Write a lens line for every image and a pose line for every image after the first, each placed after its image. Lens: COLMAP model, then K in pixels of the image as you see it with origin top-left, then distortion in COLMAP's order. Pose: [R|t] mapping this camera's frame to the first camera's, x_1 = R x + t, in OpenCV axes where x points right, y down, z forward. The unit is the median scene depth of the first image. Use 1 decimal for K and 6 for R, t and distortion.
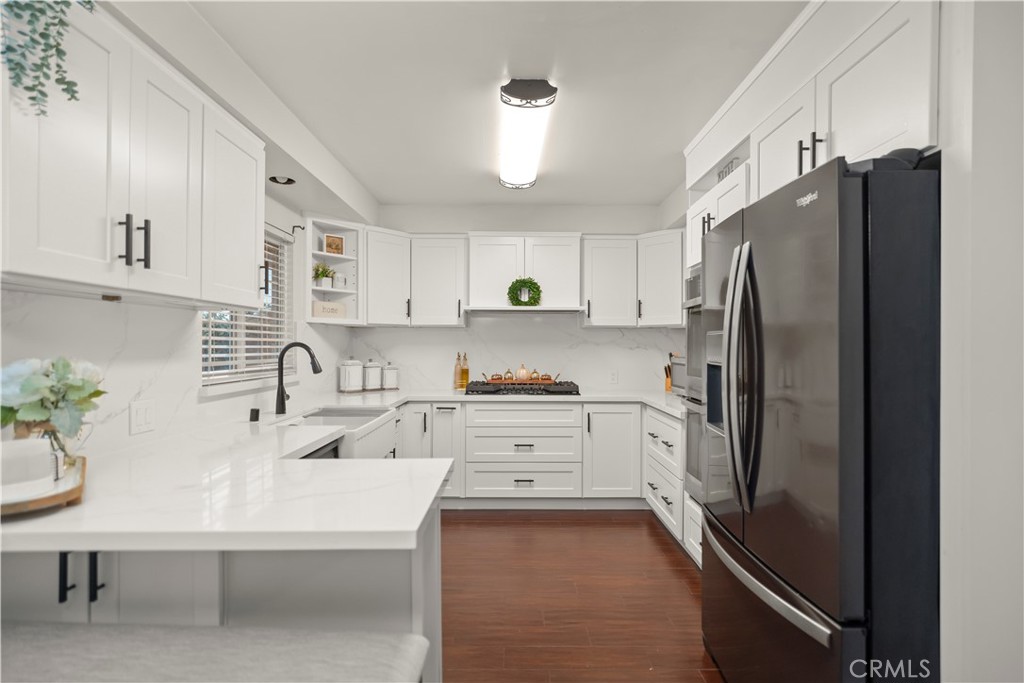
lens RADIAL K [[483.4, 0, 511.3], [0, 483.4, 342.7], [0, 0, 1]] dist [-0.004299, 0.000814]
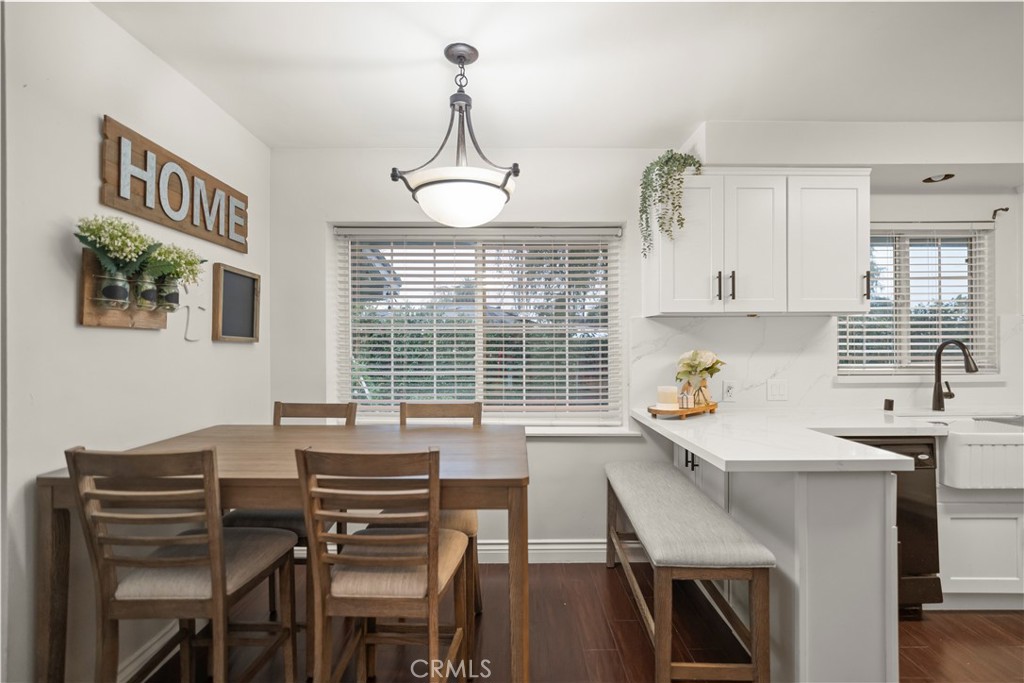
lens RADIAL K [[483.4, 0, 511.9], [0, 483.4, 339.1], [0, 0, 1]] dist [-0.004299, 0.000814]
pose [[0.005184, -0.002144, -0.999984, 0.531336], [0.008527, 0.999961, -0.002100, -0.008107], [0.999950, -0.008516, 0.005202, 0.106938]]
